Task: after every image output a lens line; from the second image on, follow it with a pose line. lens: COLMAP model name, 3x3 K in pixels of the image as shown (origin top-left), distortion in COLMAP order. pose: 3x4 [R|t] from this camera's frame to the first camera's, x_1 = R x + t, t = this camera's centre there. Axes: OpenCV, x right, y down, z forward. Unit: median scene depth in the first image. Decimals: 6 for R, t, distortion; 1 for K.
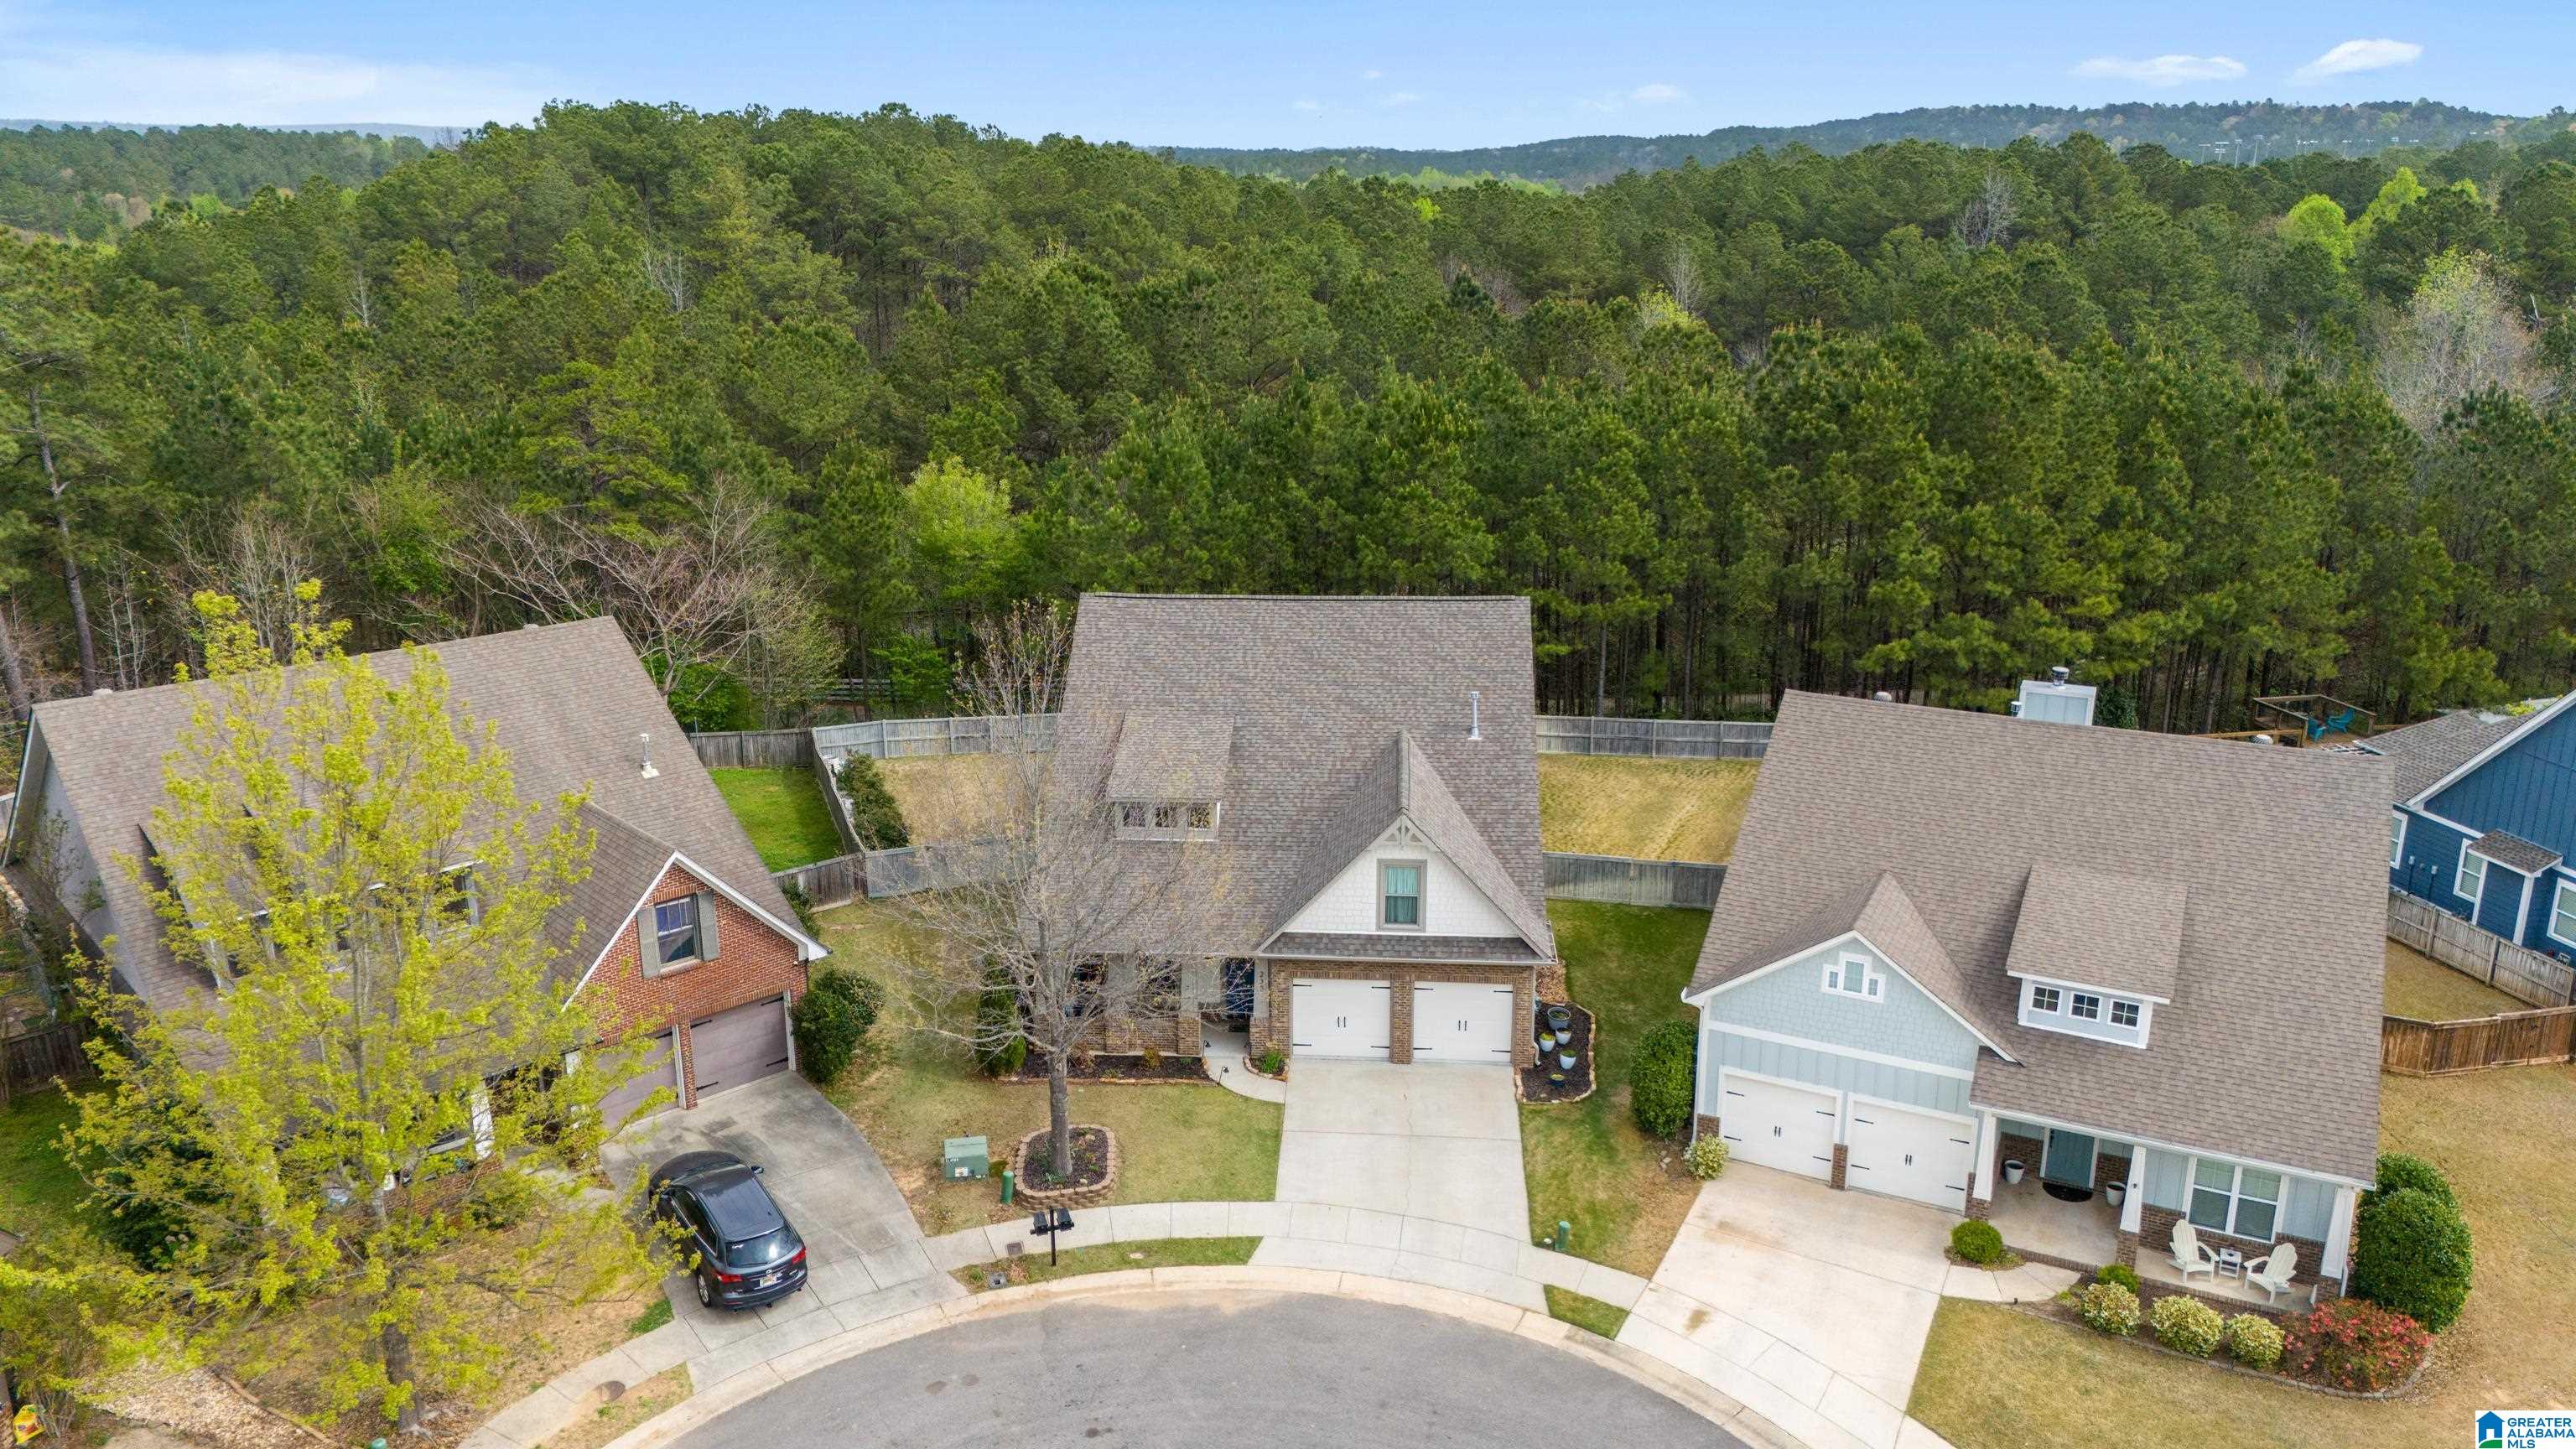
lens RADIAL K [[1780.8, 0, 1288.0], [0, 1780.8, 724.5], [0, 0, 1]] dist [0.059538, -0.051405]
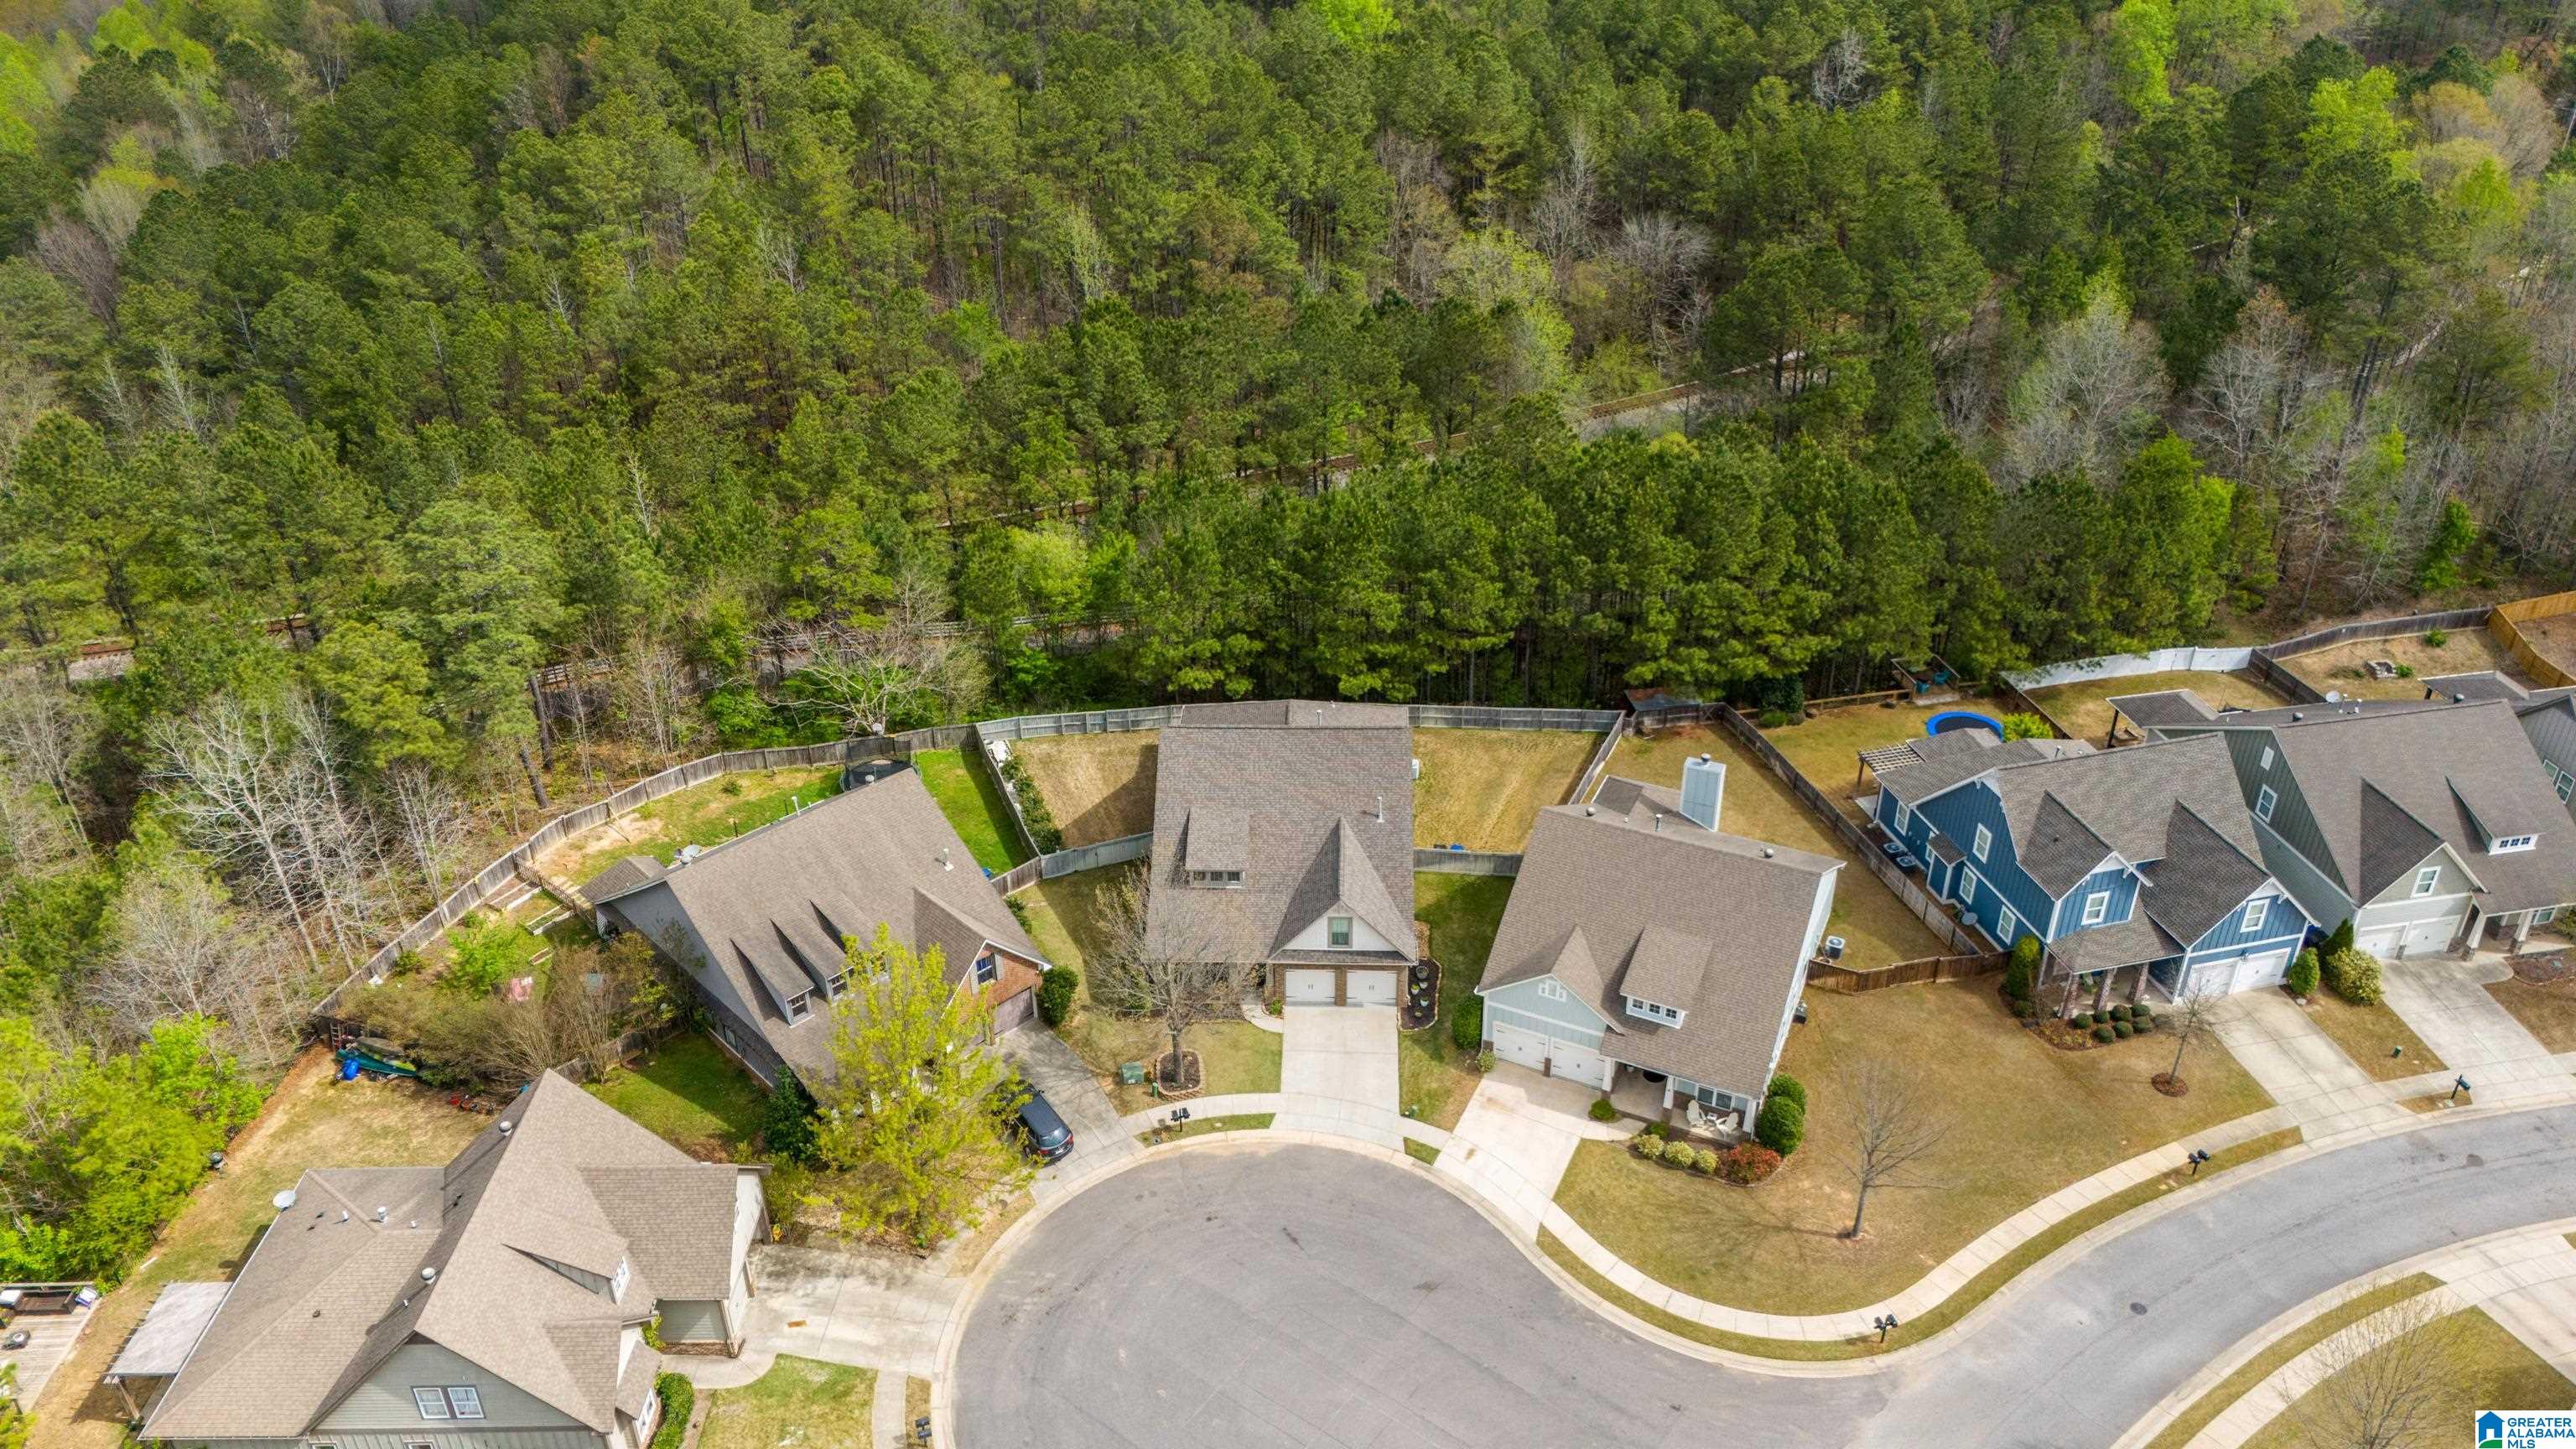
lens RADIAL K [[1640.7, 0, 1288.0], [0, 1640.7, 724.5], [0, 0, 1]] dist [0.057628, 0.000173]
pose [[0.999631, -0.018354, 0.020034, -0.028308], [0.013118, 0.971738, 0.235697, -0.590633], [-0.023794, -0.235348, 0.971620, -0.759926]]
